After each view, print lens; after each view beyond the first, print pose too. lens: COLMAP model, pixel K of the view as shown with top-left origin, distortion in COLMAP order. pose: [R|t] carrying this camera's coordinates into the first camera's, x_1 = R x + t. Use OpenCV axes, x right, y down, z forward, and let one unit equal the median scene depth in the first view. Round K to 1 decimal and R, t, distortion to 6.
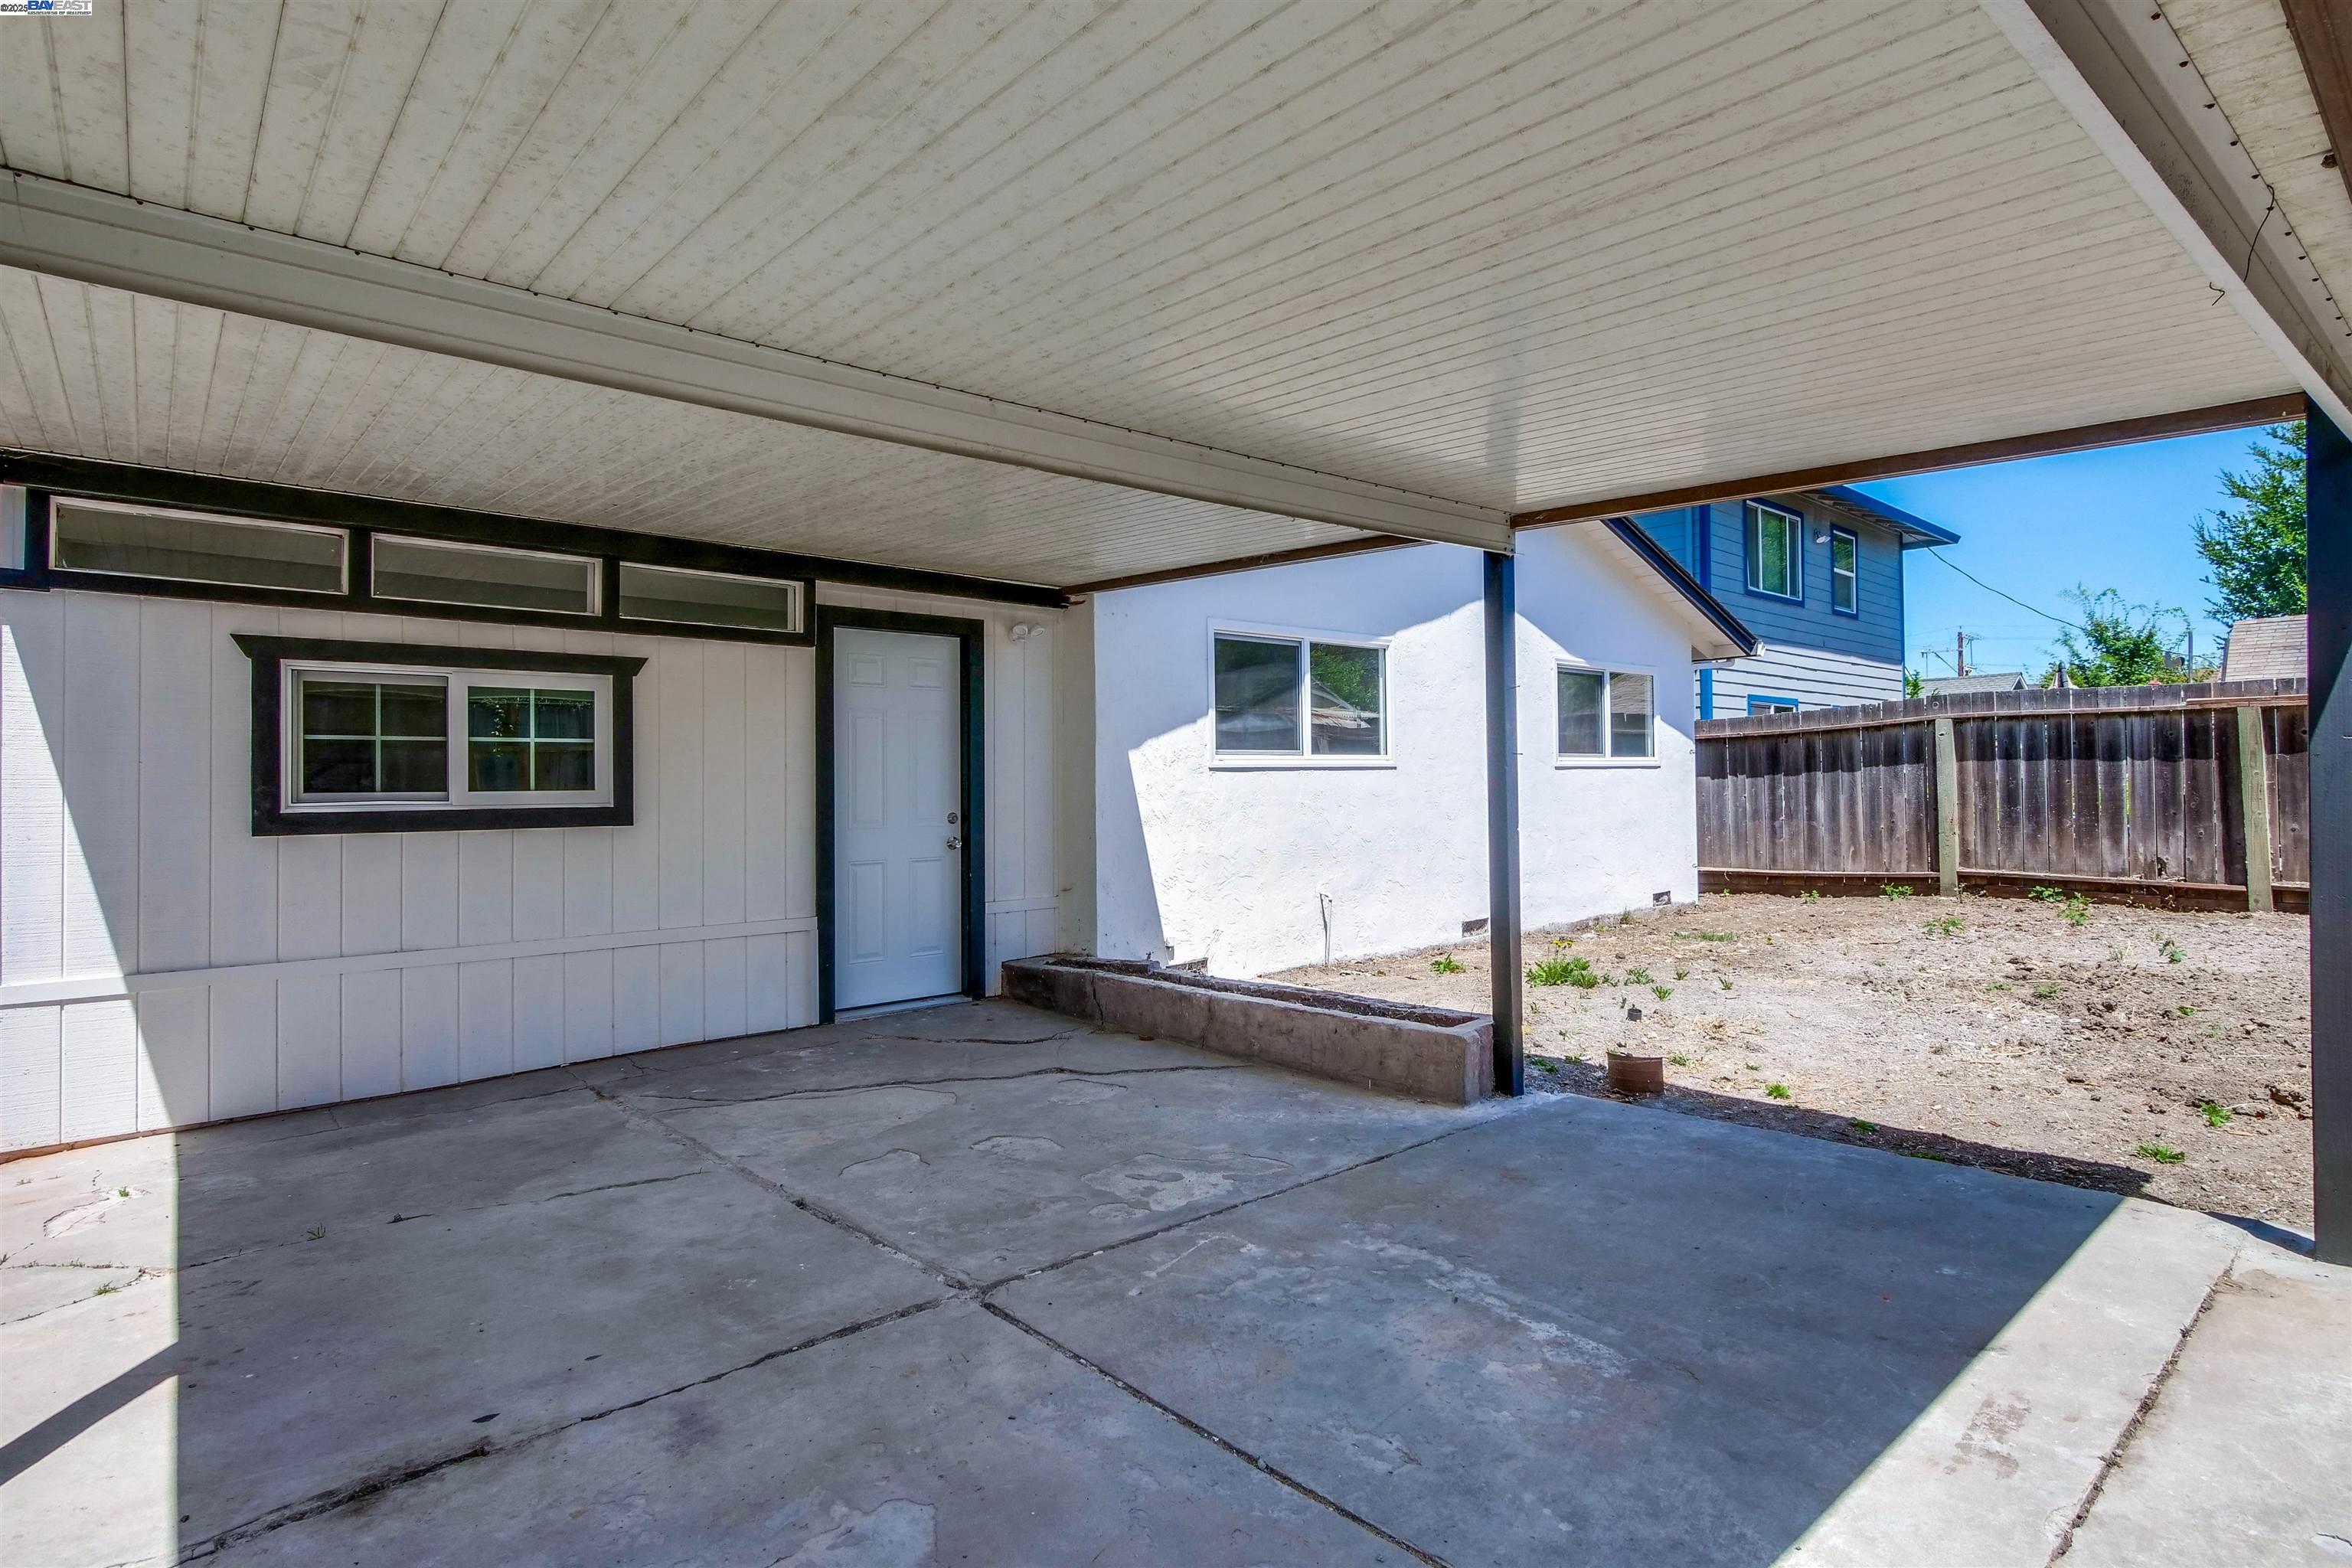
lens RADIAL K [[1194.7, 0, 1146.8], [0, 1194.7, 757.2], [0, 0, 1]] dist [-0.001478, 0.001156]
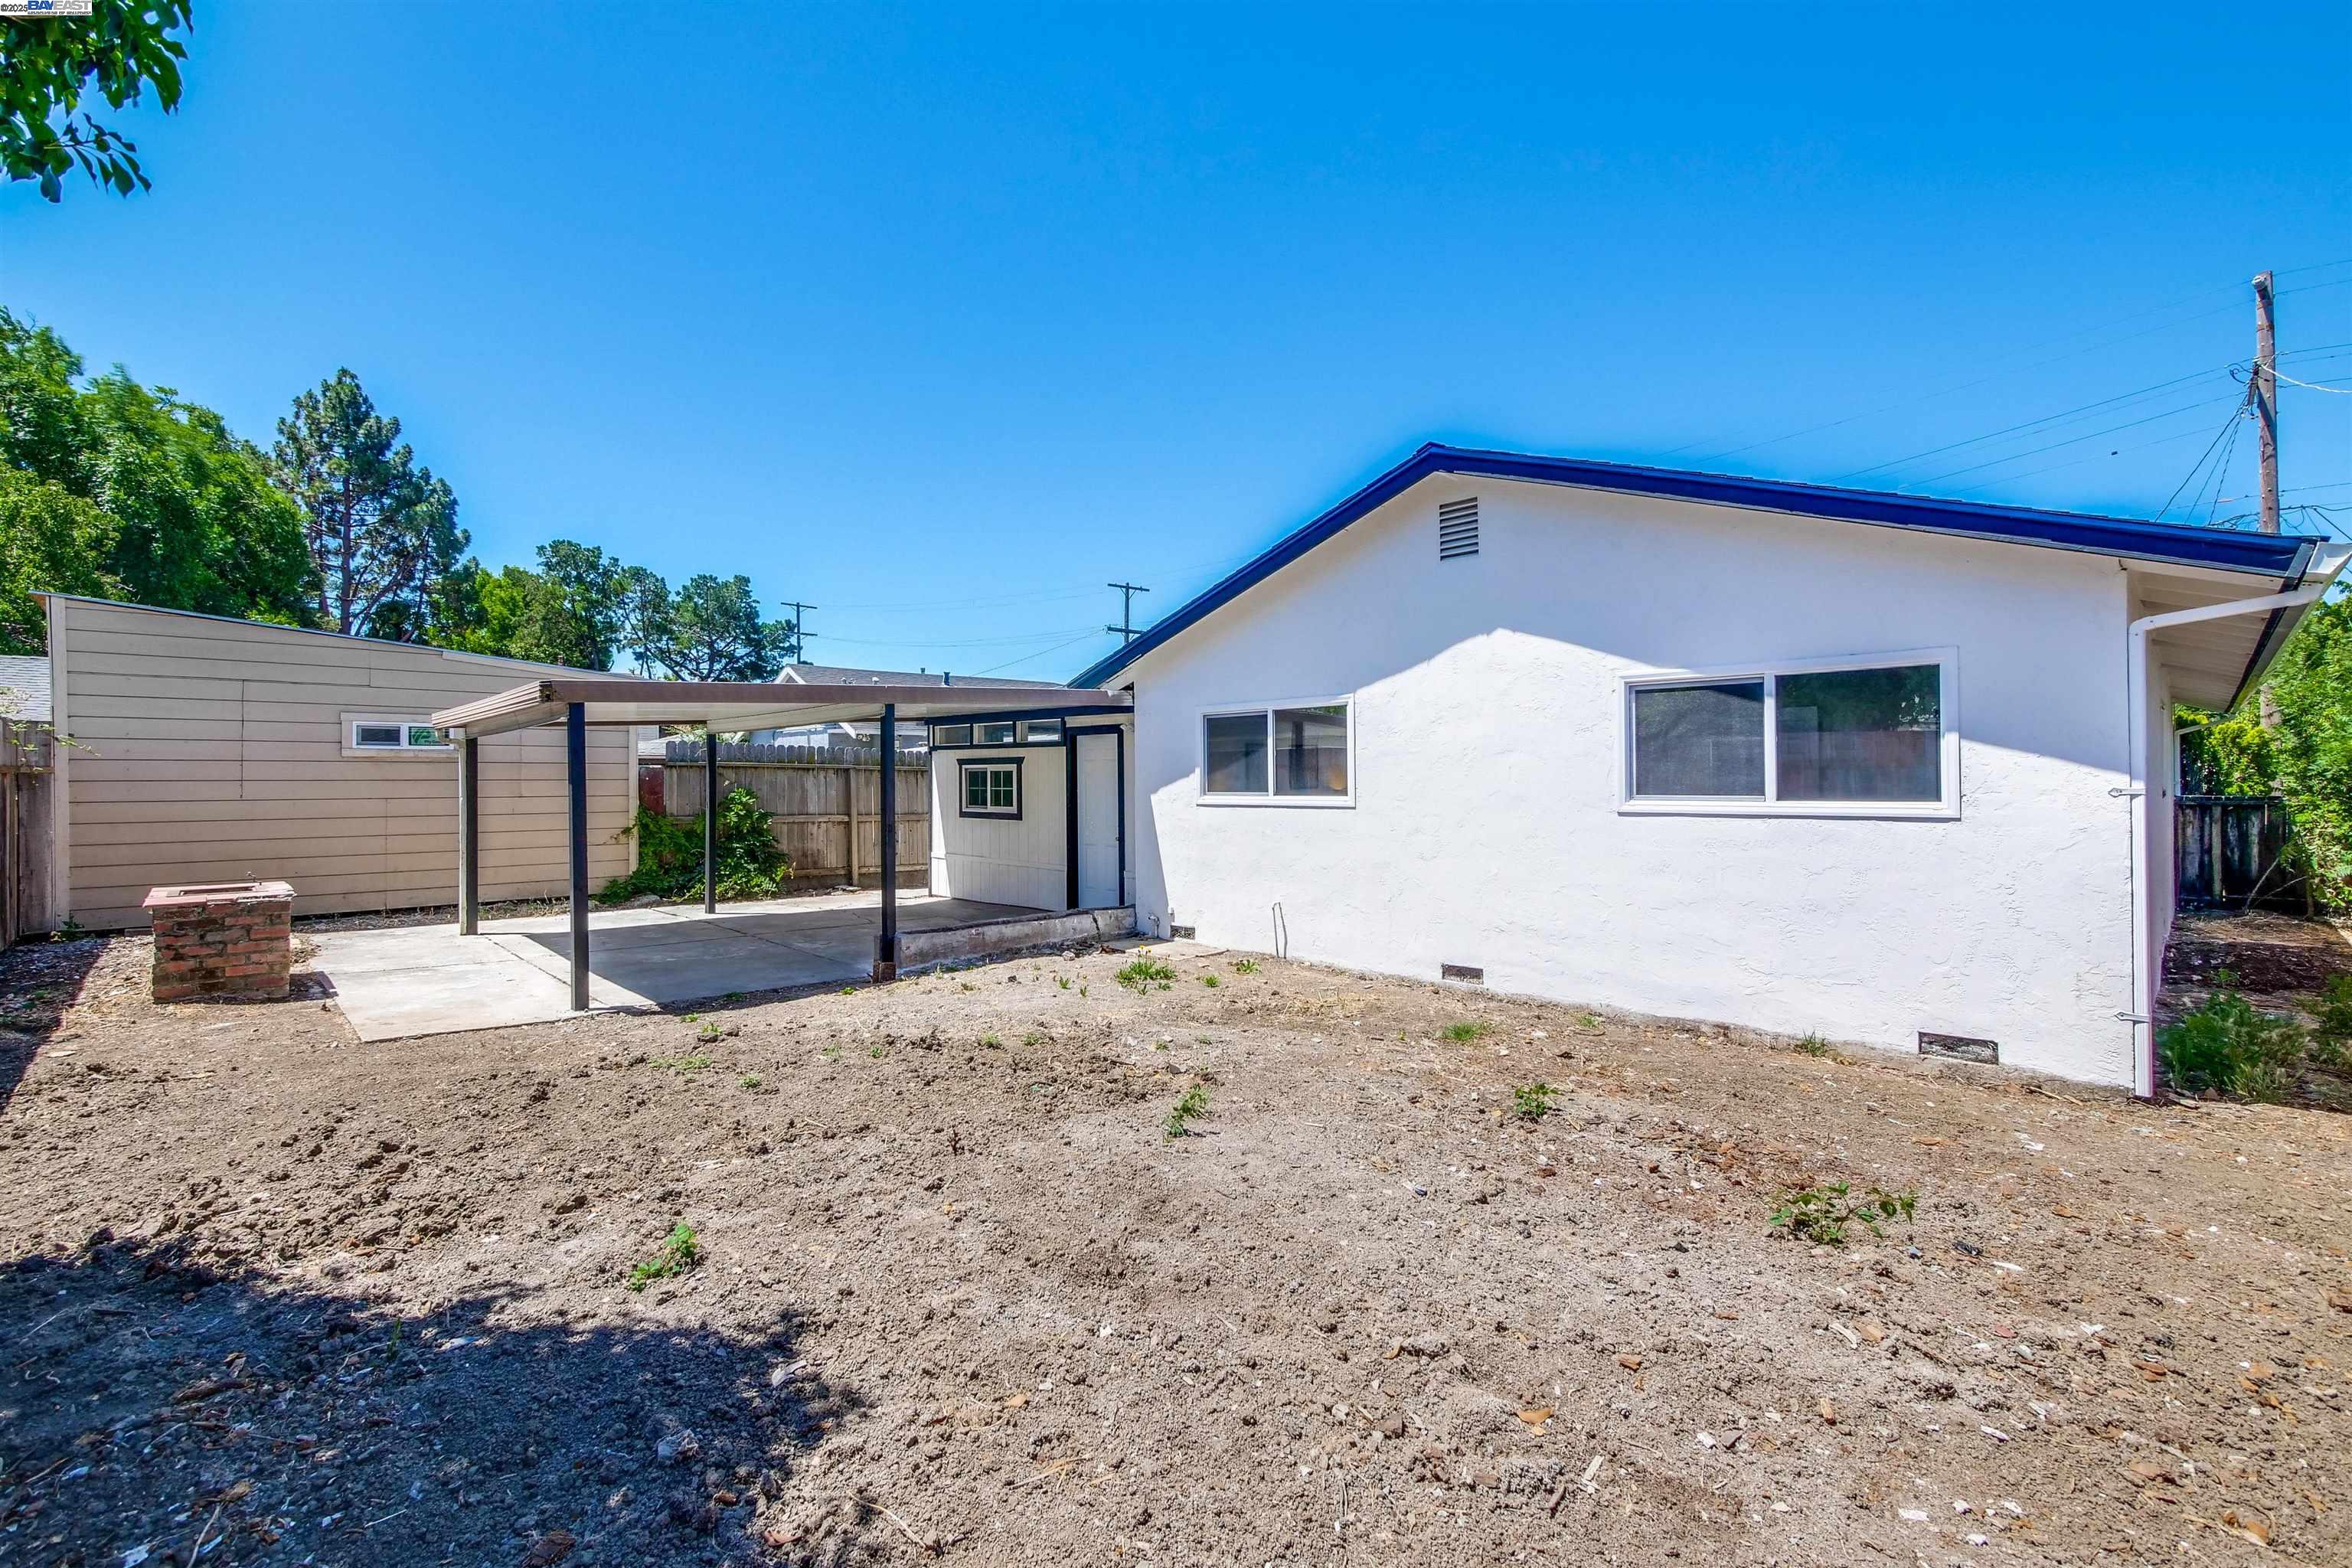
lens RADIAL K [[1006.4, 0, 1170.2], [0, 1006.4, 772.6], [0, 0, 1]] dist [-0.008031, 0.002367]
pose [[0.056535, 0.005417, -0.998386, 2.099561], [0.025778, 0.999644, 0.006884, -0.064968], [0.998068, -0.026125, 0.056375, 1.400011]]
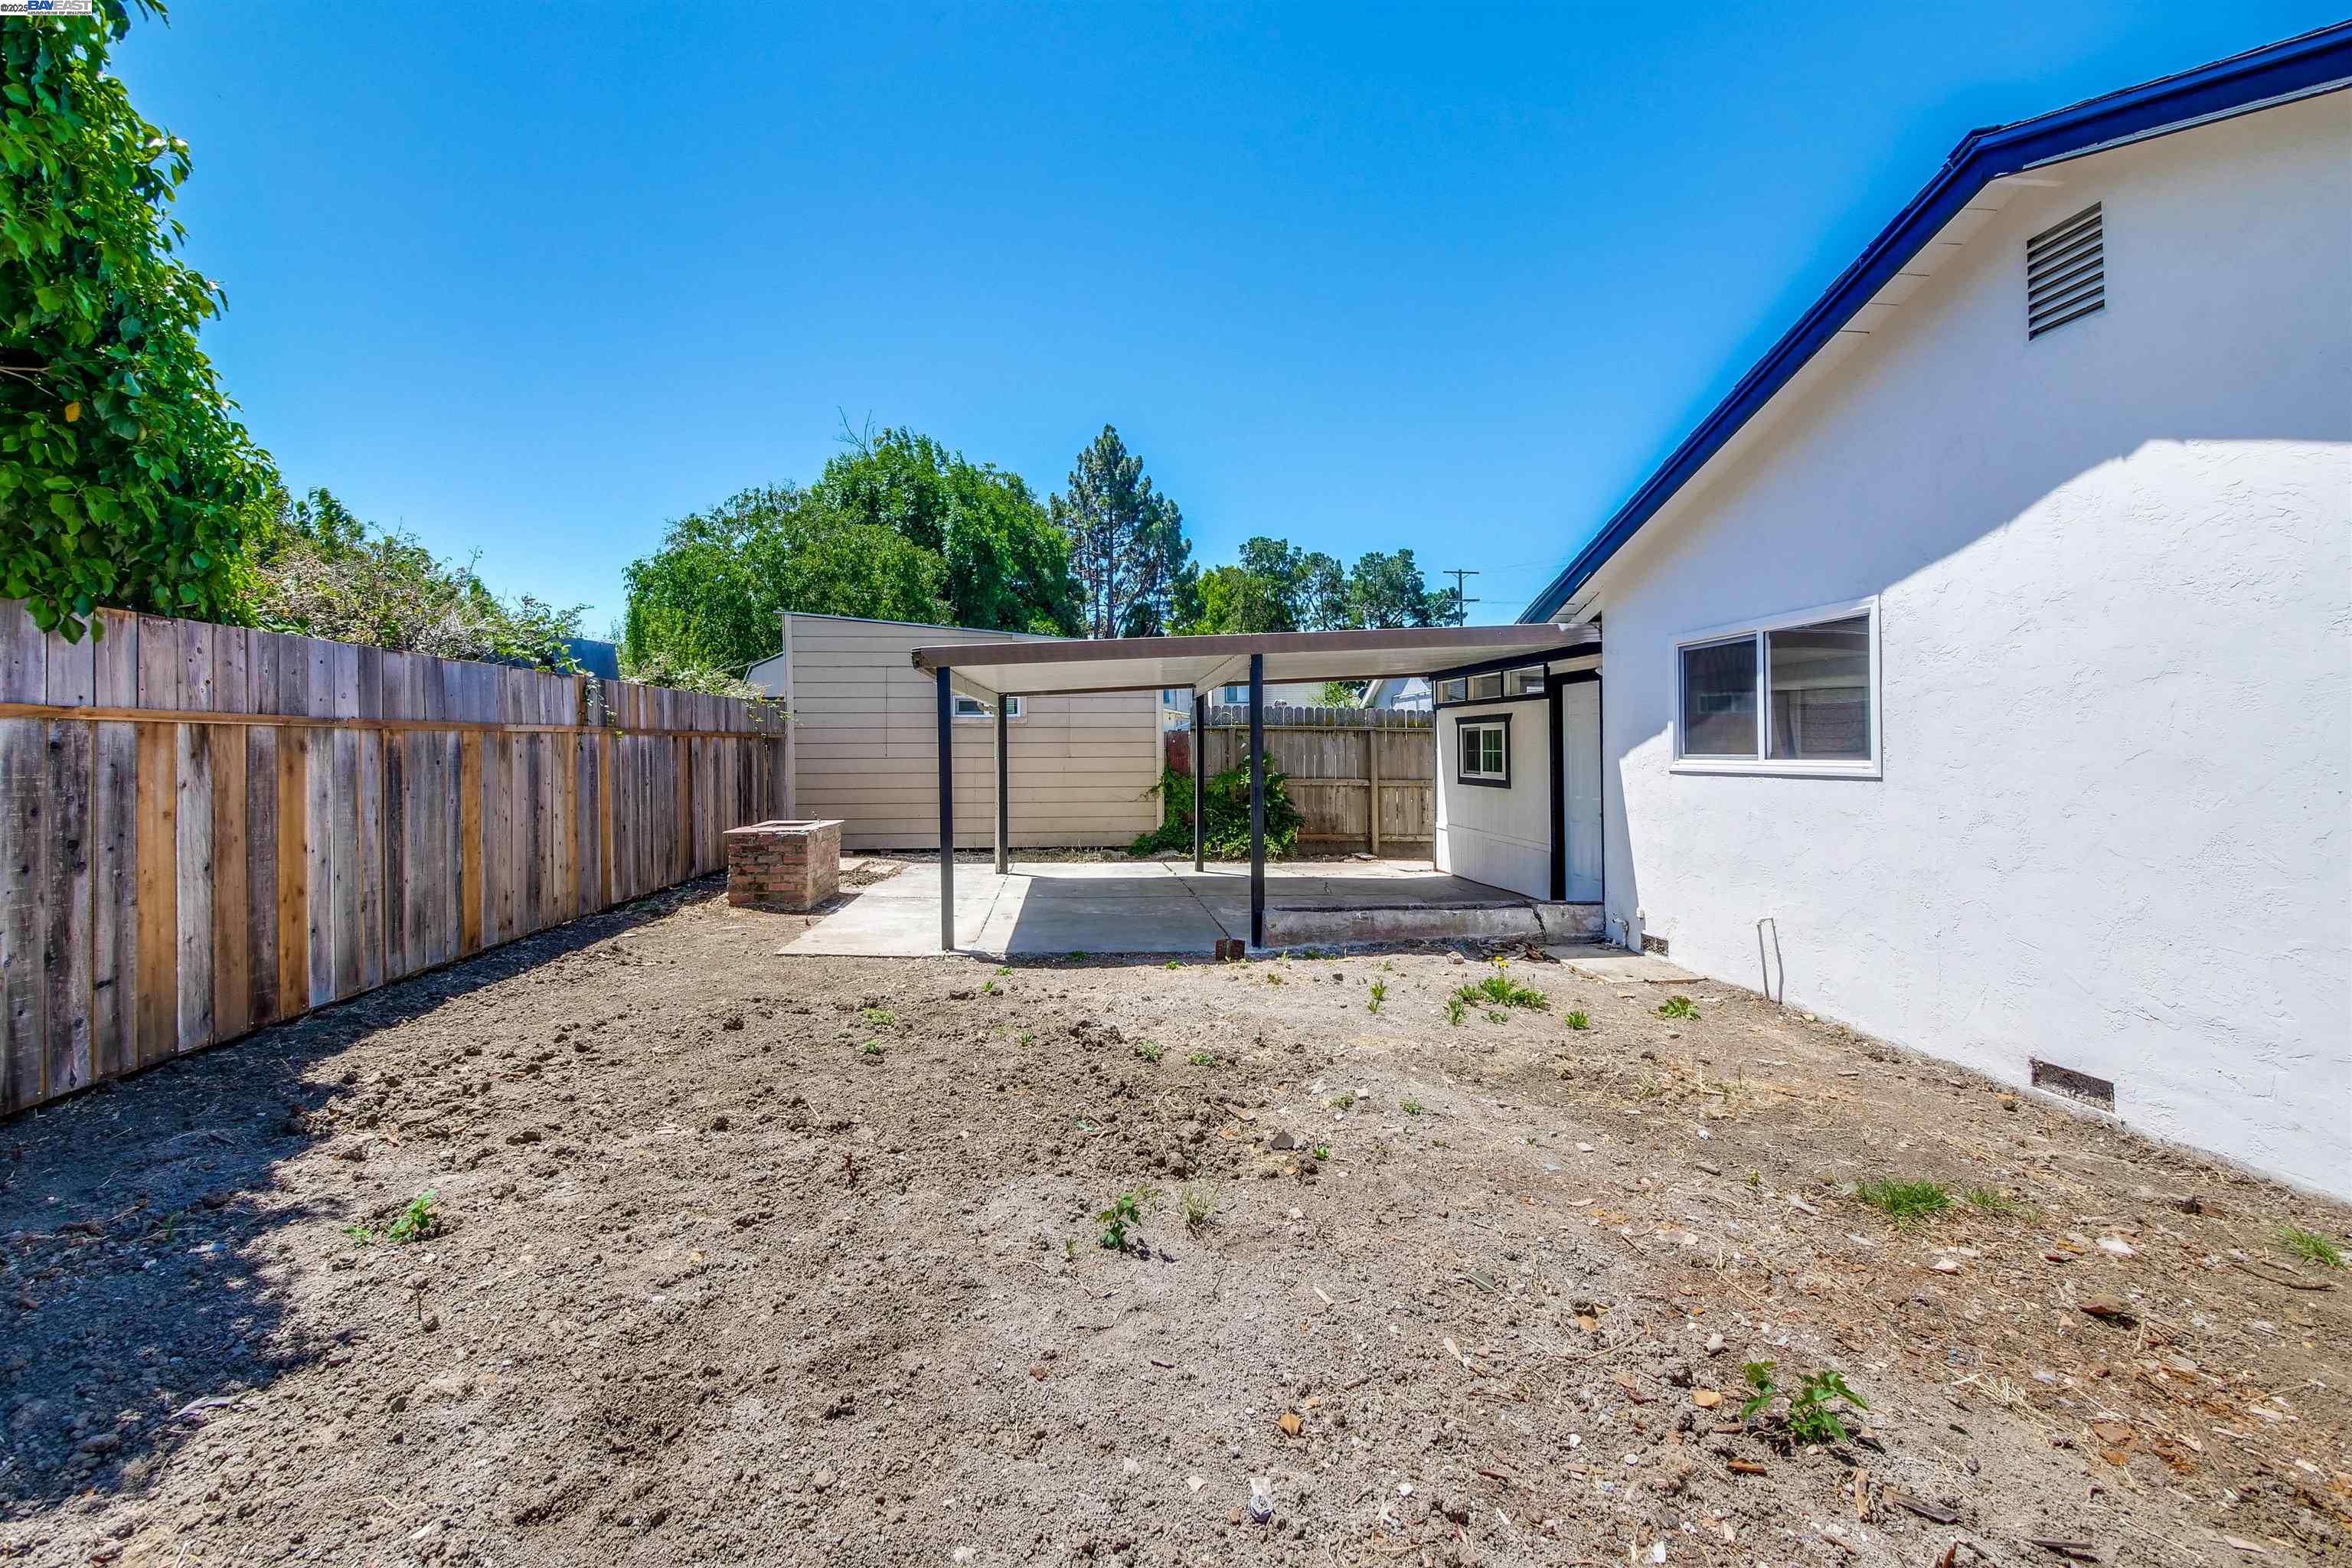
lens RADIAL K [[1006.4, 0, 1161.1], [0, 1006.4, 747.6], [0, 0, 1]] dist [-0.008031, 0.002367]
pose [[-0.581899, 0.013377, -0.813151, 1.700424], [0.029753, 0.999546, -0.004848, -0.034985], [0.812717, -0.027015, -0.582032, 1.815443]]
